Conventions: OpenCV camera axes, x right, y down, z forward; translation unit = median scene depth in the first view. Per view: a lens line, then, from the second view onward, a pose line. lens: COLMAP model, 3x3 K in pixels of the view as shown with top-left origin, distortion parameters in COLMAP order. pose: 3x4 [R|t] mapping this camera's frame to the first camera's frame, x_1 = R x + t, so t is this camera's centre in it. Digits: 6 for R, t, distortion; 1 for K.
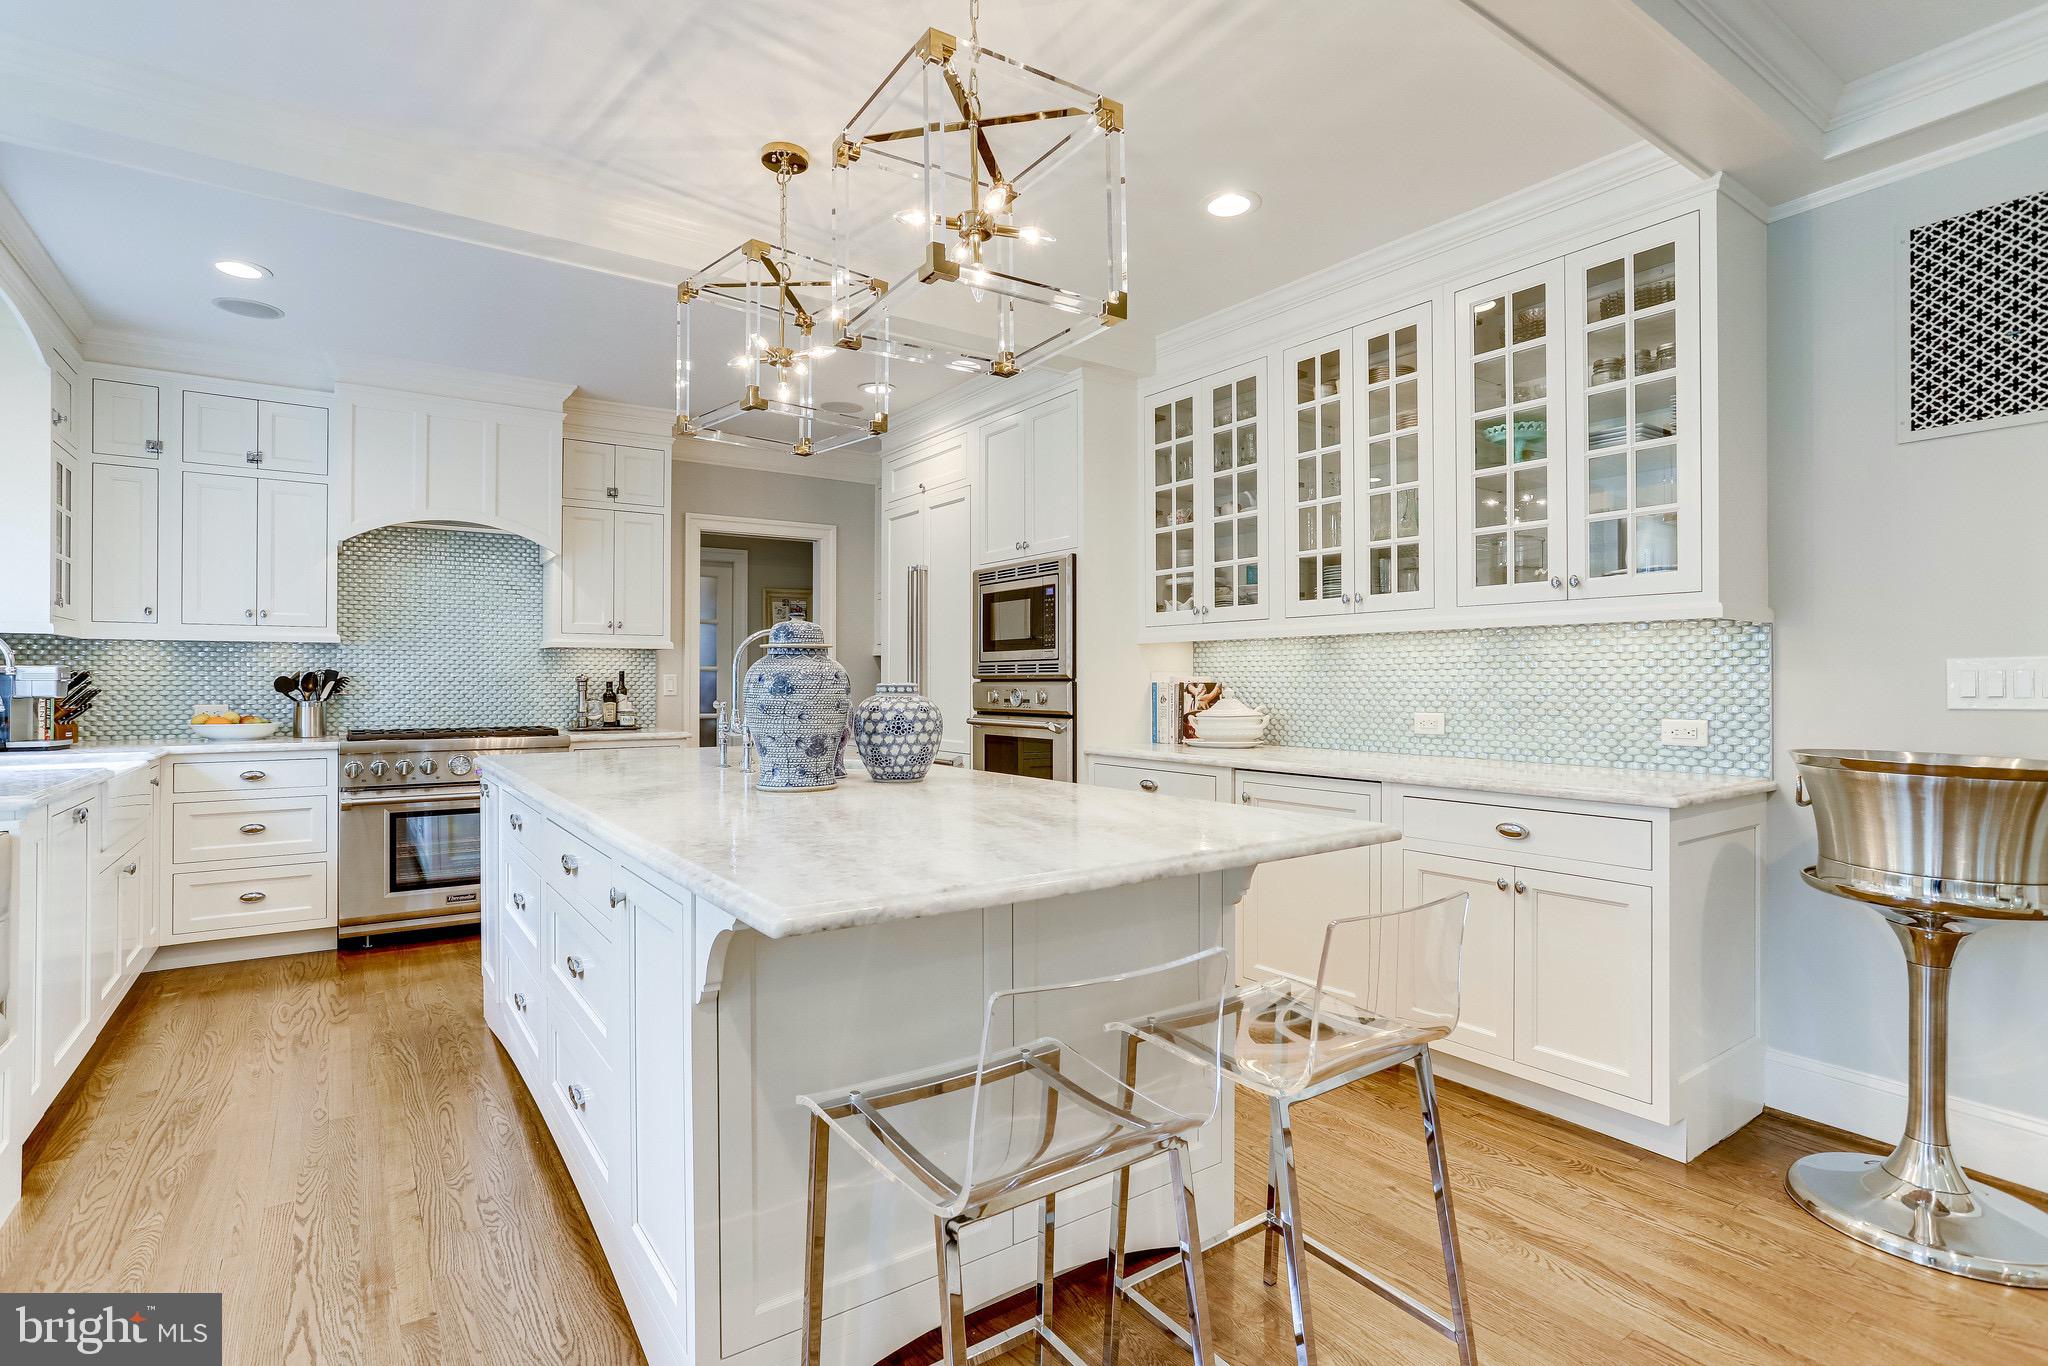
lens RADIAL K [[1000.1, 0, 1025.4], [0, 1000.1, 666.1], [0, 0, 1]] dist [-0.037202, 0.019253]
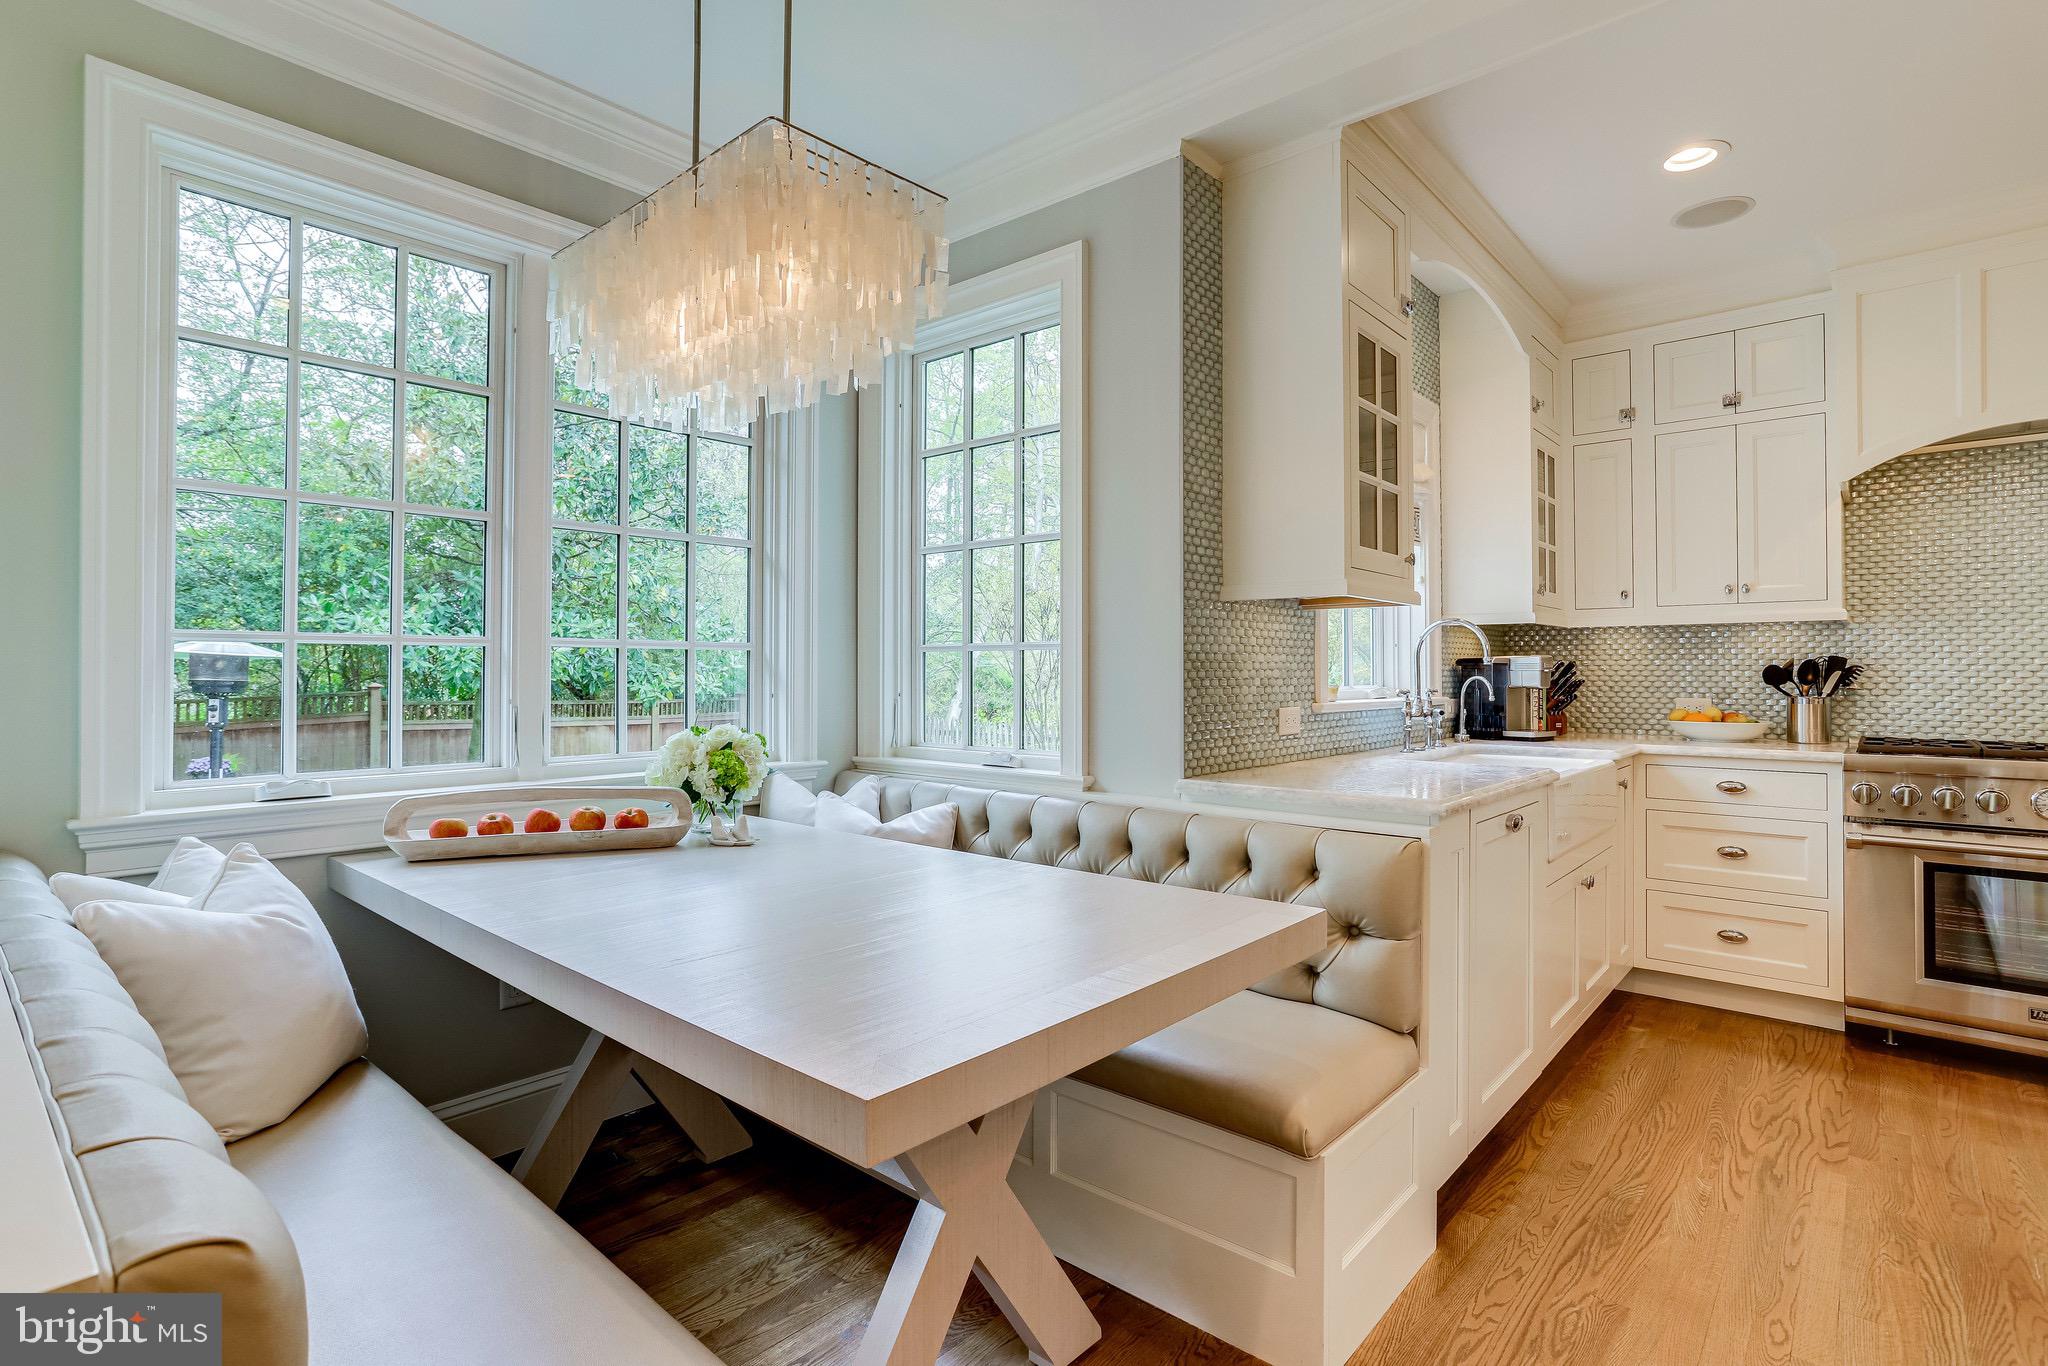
lens RADIAL K [[1000.1, 0, 1025.4], [0, 1000.1, 666.1], [0, 0, 1]] dist [-0.037202, 0.019253]
pose [[0.237679, -0.005661, -0.971327, -0.132868], [0.015205, 0.999882, -0.002107, 0.004092], [0.971225, -0.014269, 0.237737, 0.242566]]
